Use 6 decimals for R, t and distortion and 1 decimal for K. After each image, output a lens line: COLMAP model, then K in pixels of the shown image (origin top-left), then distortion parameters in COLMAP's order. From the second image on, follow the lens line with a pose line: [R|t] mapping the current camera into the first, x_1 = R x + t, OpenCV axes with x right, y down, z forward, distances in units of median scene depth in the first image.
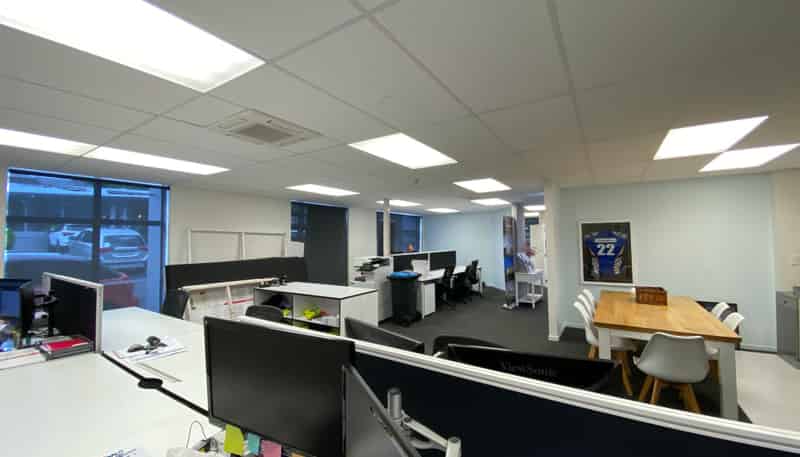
lens RADIAL K [[323.2, 0, 400.0], [0, 323.2, 228.5], [0, 0, 1]] dist [-0.000033, -0.011822]
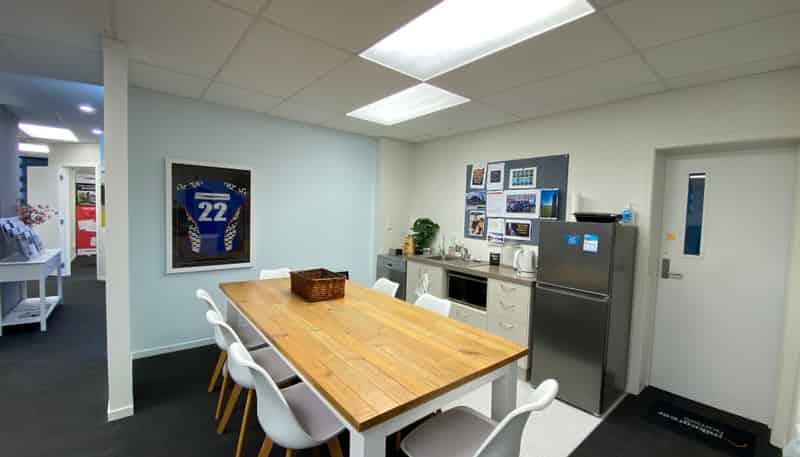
lens RADIAL K [[323.2, 0, 400.0], [0, 323.2, 228.5], [0, 0, 1]] dist [-0.000033, -0.011822]
pose [[0.301236, -0.024609, 0.953232, 0.167133], [-0.073728, 0.996073, 0.049014, 0.040806], [-0.950695, -0.085045, 0.298239, 0.480972]]
